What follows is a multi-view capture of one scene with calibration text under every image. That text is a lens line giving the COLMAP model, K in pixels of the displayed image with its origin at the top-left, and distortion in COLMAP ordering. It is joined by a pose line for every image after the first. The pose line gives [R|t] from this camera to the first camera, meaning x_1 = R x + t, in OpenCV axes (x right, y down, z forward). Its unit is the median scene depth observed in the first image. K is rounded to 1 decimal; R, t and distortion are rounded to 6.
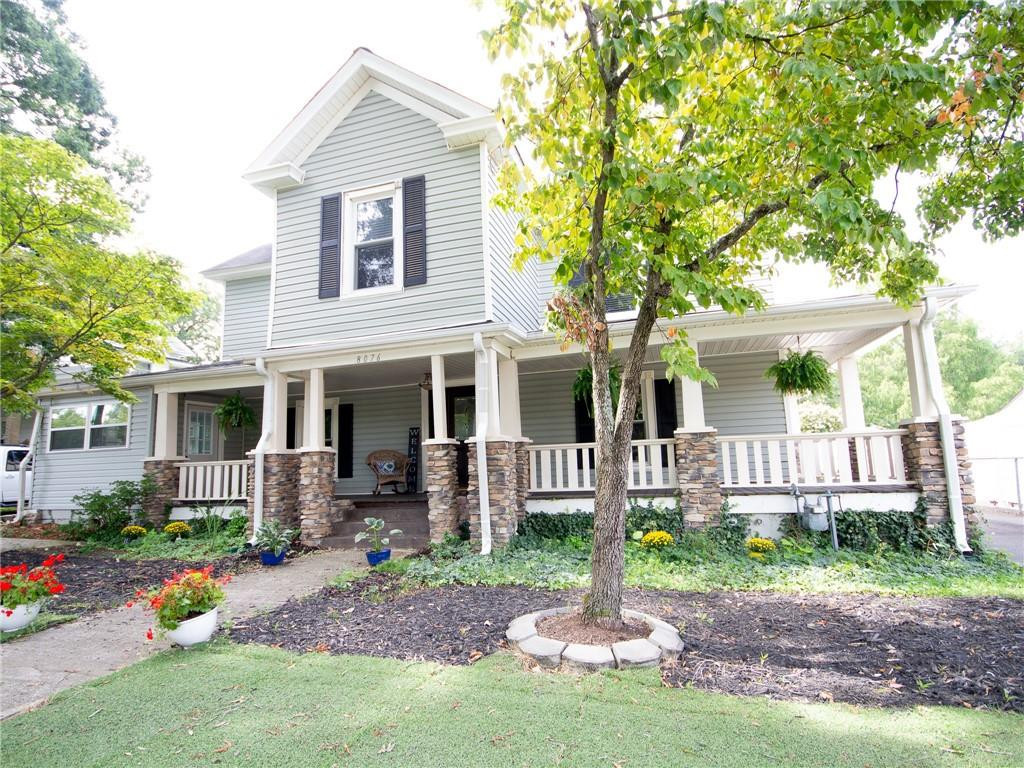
lens RADIAL K [[533.4, 0, 510.8], [0, 533.4, 384.4], [0, 0, 1]] dist [-0.001669, -0.002123]
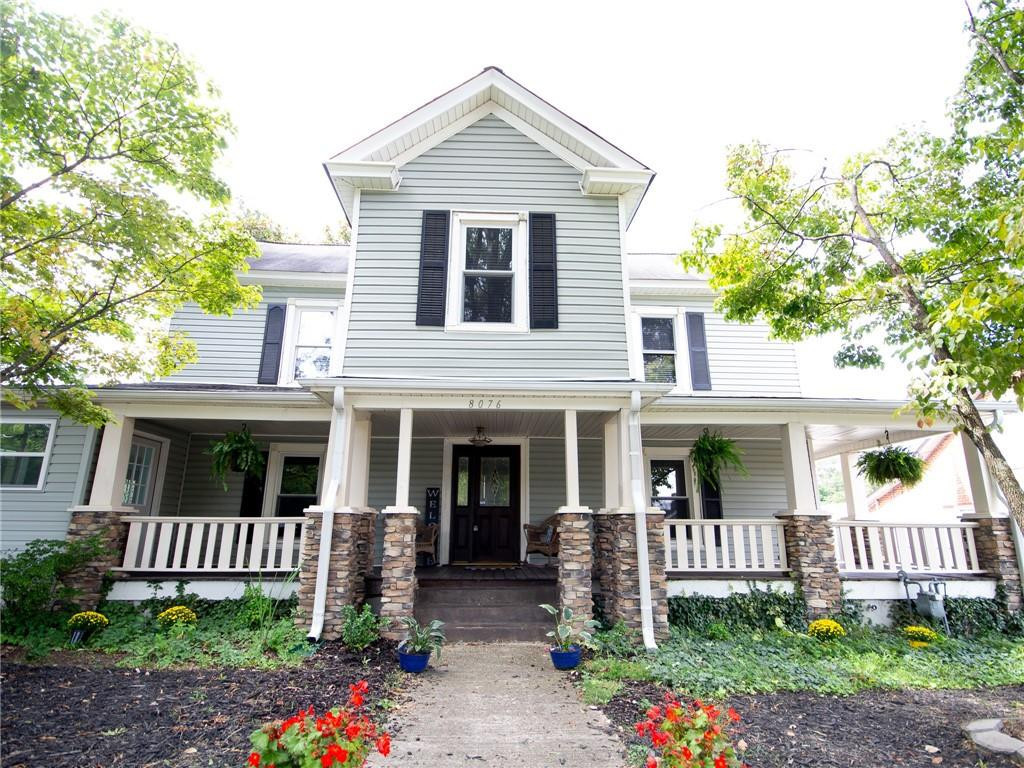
lens RADIAL K [[533.4, 0, 511.1], [0, 533.4, 386.2], [0, 0, 1]] dist [-0.001669, -0.002123]
pose [[0.941997, 0.128955, 0.309858, -0.491331], [-0.089735, 0.986399, -0.137710, 0.035933], [-0.323402, 0.101918, 0.940757, 0.191290]]
